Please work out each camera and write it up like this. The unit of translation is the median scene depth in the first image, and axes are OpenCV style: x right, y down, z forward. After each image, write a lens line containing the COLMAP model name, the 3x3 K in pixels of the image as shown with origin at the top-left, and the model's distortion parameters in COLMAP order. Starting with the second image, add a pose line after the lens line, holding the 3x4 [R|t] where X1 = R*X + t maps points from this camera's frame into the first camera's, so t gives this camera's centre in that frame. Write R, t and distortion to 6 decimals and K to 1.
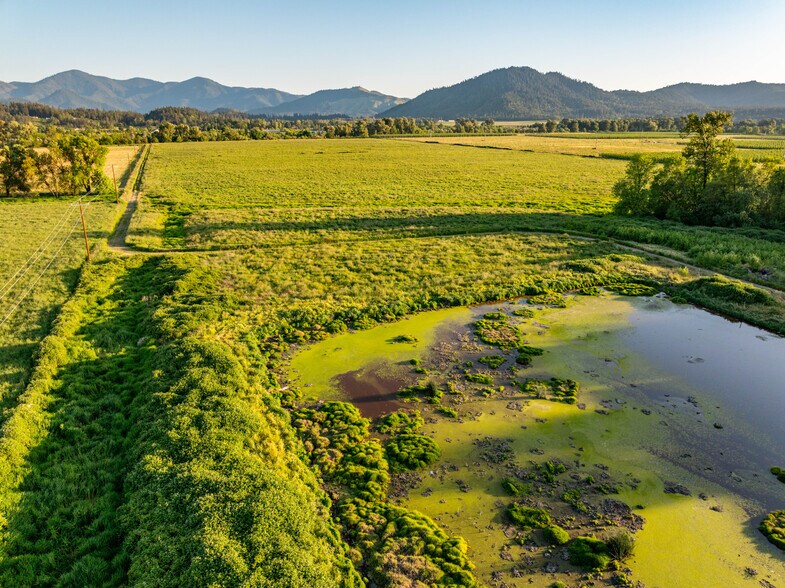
lens RADIAL K [[553.7, 0, 395.0], [0, 553.7, 291.9], [0, 0, 1]] dist [-0.056282, 0.029930]
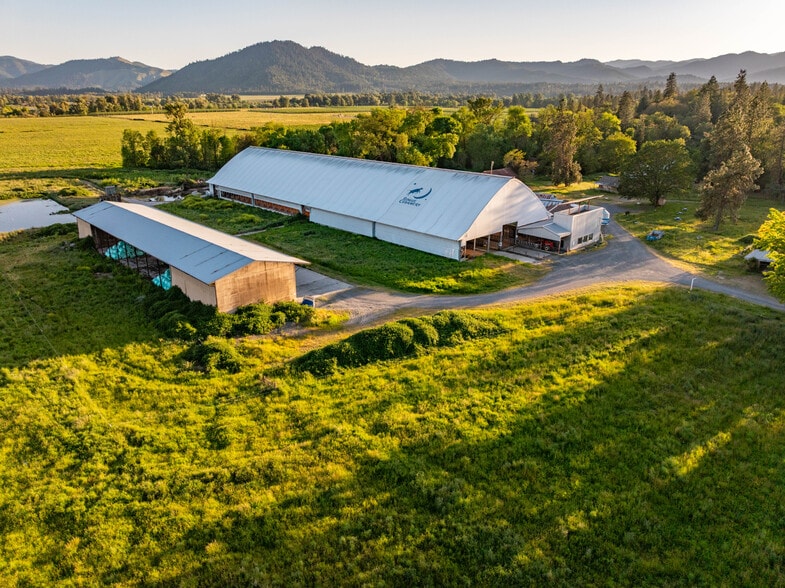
lens RADIAL K [[553.7, 0, 395.0], [0, 553.7, 291.9], [0, 0, 1]] dist [-0.056282, 0.029930]
pose [[0.932774, -0.114806, 0.341691, 0.107578], [0.099424, 0.993095, 0.062259, 0.040432], [-0.346480, -0.024102, 0.937748, -0.157620]]
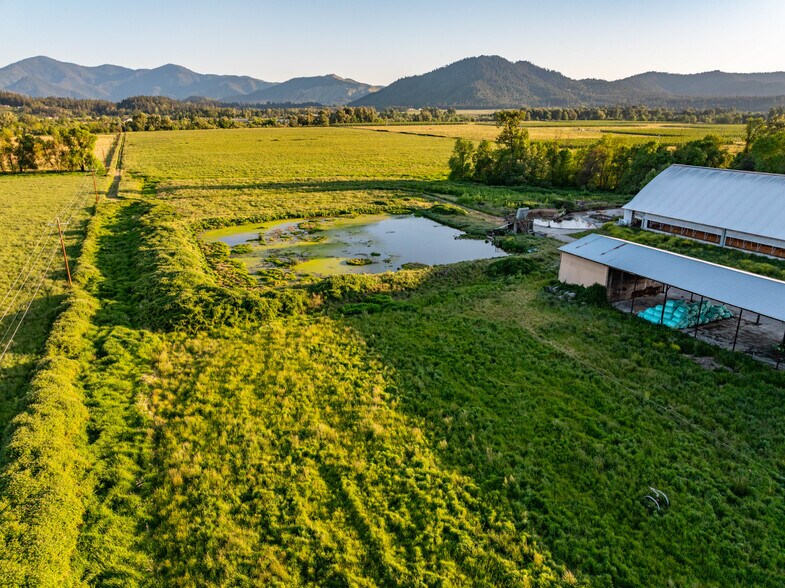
lens RADIAL K [[553.7, 0, 395.0], [0, 553.7, 291.9], [0, 0, 1]] dist [-0.056282, 0.029930]
pose [[0.999183, -0.011315, 0.038794, 0.037413], [0.010521, 0.999732, 0.020603, 0.024853], [-0.039016, -0.020178, 0.999035, -0.094165]]
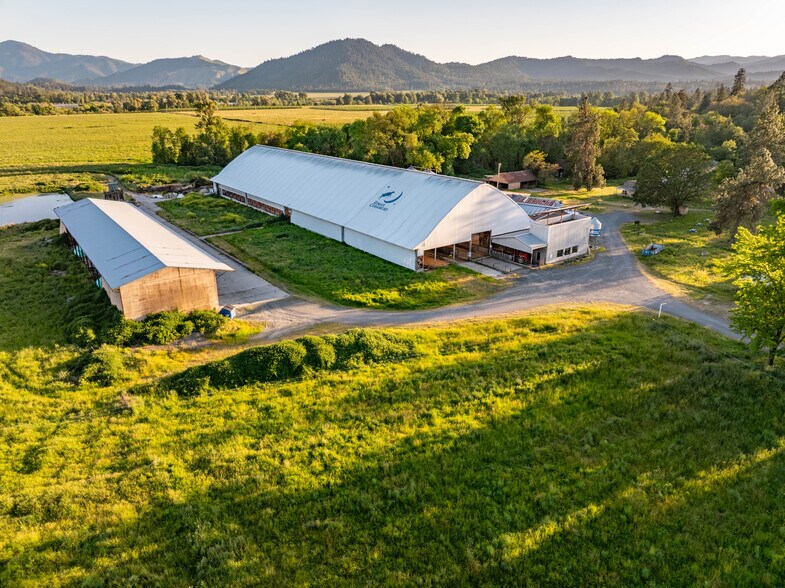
lens RADIAL K [[553.7, 0, 395.0], [0, 553.7, 291.9], [0, 0, 1]] dist [-0.056282, 0.029930]
pose [[0.970031, -0.076881, 0.230498, 0.135441], [0.065563, 0.996255, 0.056377, 0.040091], [-0.233969, -0.039576, 0.971438, -0.157037]]
